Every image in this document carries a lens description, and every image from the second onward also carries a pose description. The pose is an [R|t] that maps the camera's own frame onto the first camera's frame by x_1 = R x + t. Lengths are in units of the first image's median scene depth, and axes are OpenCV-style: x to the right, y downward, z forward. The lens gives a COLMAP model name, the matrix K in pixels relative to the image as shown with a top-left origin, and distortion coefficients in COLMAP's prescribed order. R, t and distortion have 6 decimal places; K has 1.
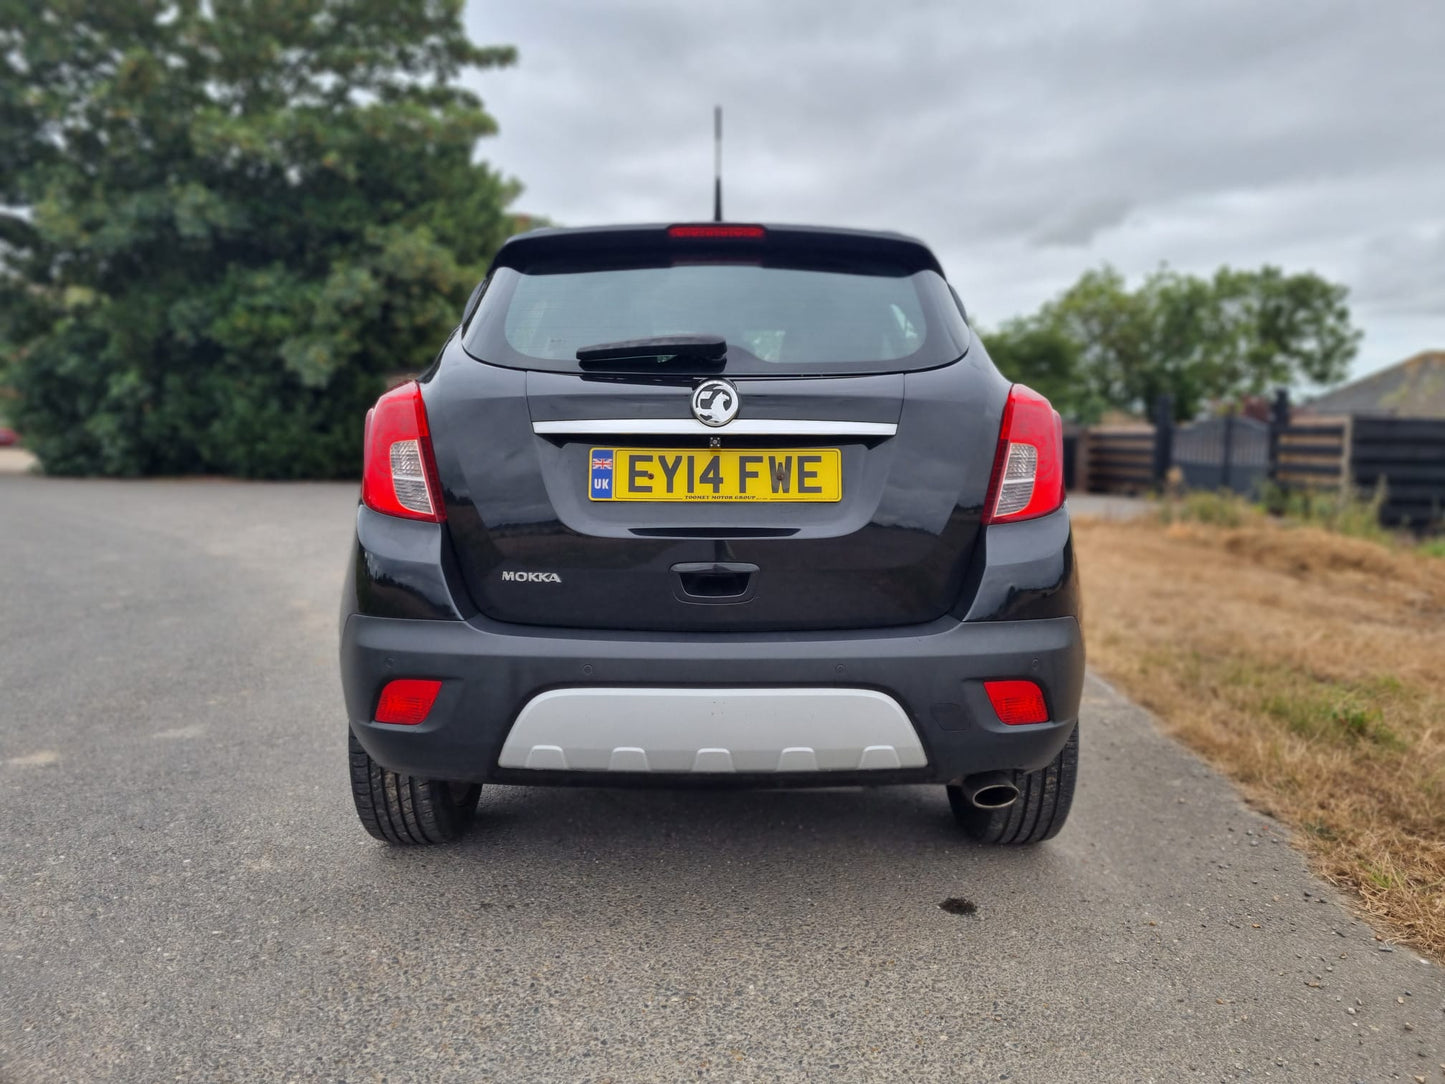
lens RADIAL K [[1099.8, 0, 729.0], [0, 1099.8, 529.6], [0, 0, 1]] dist [0.039891, -0.005366]
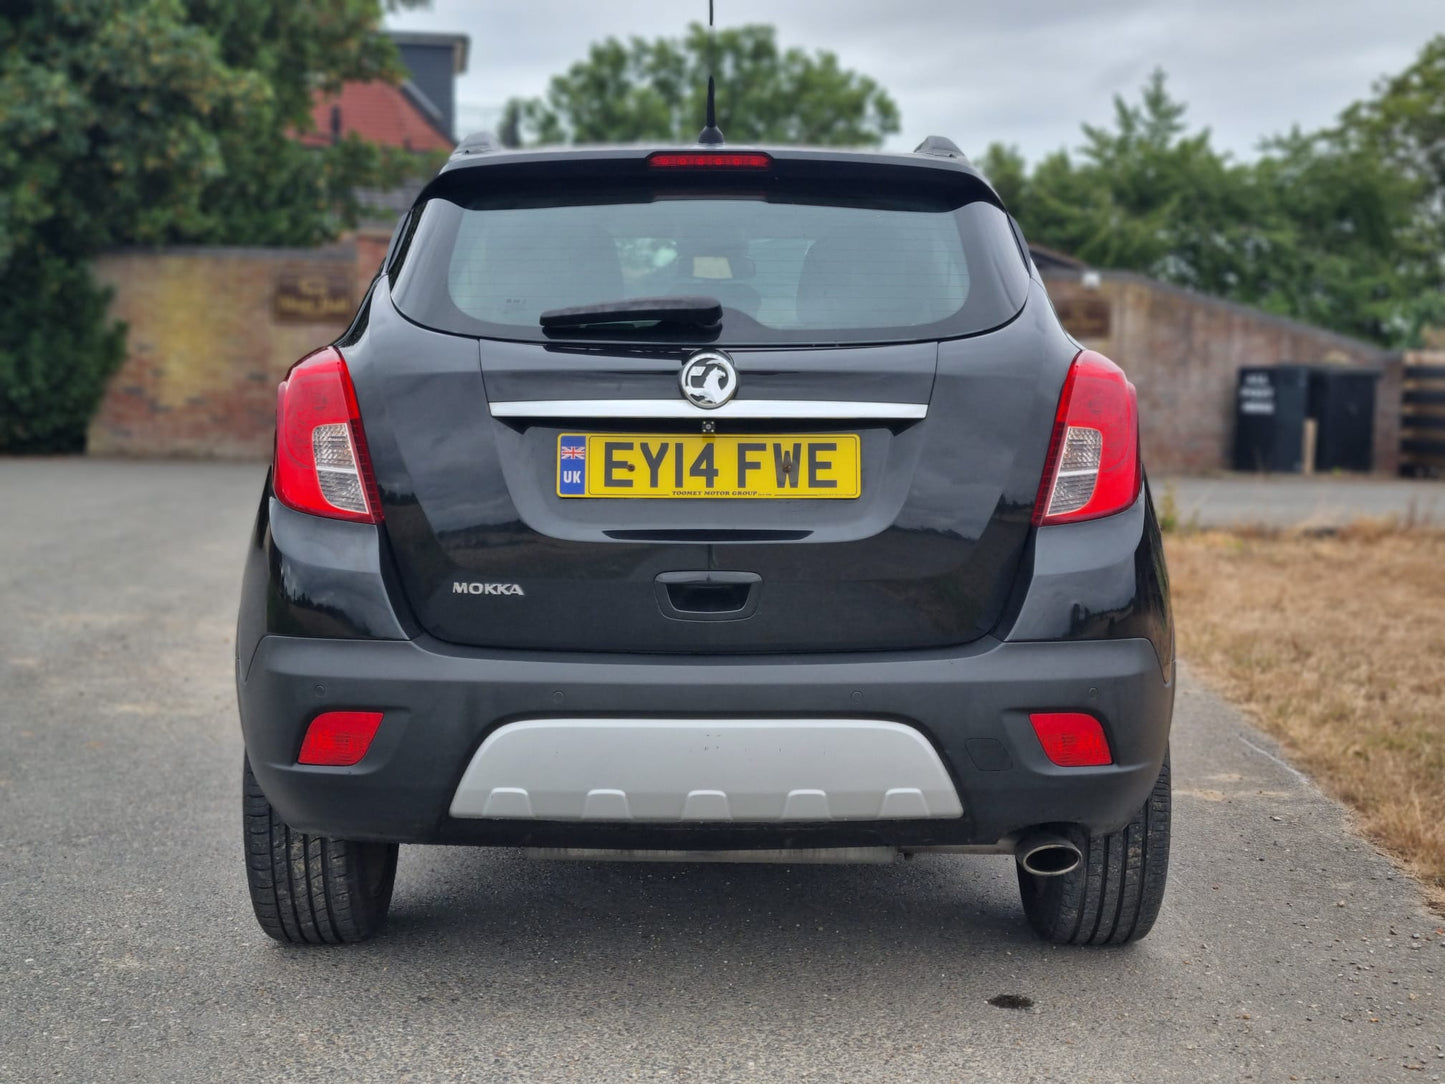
lens RADIAL K [[2220.2, 0, 722.4], [0, 2220.2, 543.9], [0, 0, 1]] dist [0.000182, 0.038745]
pose [[0.999997, -0.000480, -0.002563, 0.002134], [0.000474, 0.999997, -0.002395, 0.013093], [0.002564, 0.002393, 0.999994, -0.673829]]
